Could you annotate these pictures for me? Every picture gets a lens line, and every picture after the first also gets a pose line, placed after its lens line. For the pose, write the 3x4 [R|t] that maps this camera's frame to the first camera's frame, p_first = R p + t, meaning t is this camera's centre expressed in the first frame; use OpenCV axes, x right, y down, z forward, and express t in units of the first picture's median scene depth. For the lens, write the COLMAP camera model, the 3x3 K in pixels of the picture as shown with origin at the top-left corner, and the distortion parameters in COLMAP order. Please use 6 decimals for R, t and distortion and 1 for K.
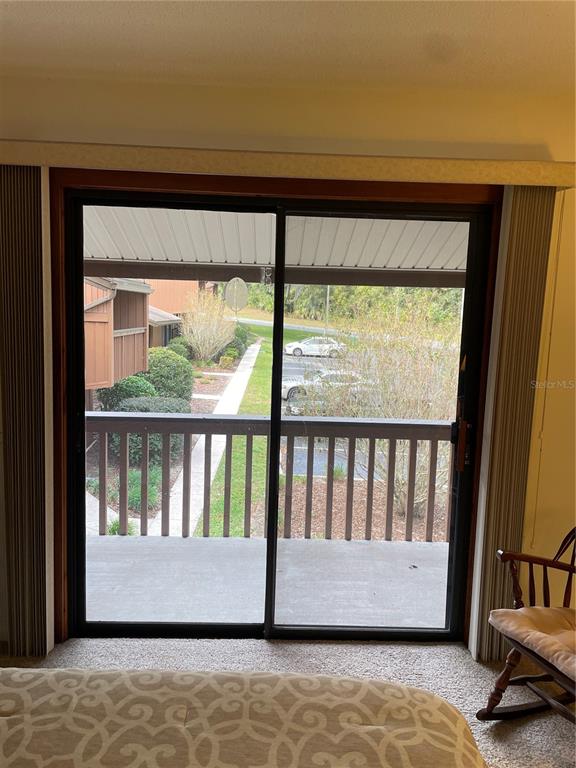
lens RADIAL K [[583.4, 0, 290.7], [0, 583.4, 389.0], [0, 0, 1]] dist [0.055778, -0.057201]
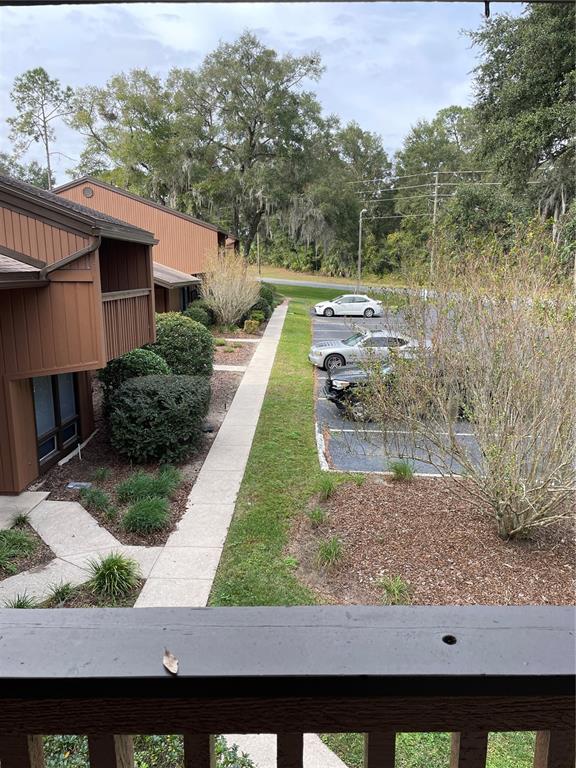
lens RADIAL K [[583.4, 0, 291.1], [0, 583.4, 383.0], [0, 0, 1]] dist [0.055778, -0.057201]
pose [[0.998637, -0.027610, -0.044296, -0.014426], [0.030108, 0.997934, 0.056754, -0.009519], [0.042638, -0.058010, 0.997405, 0.120061]]
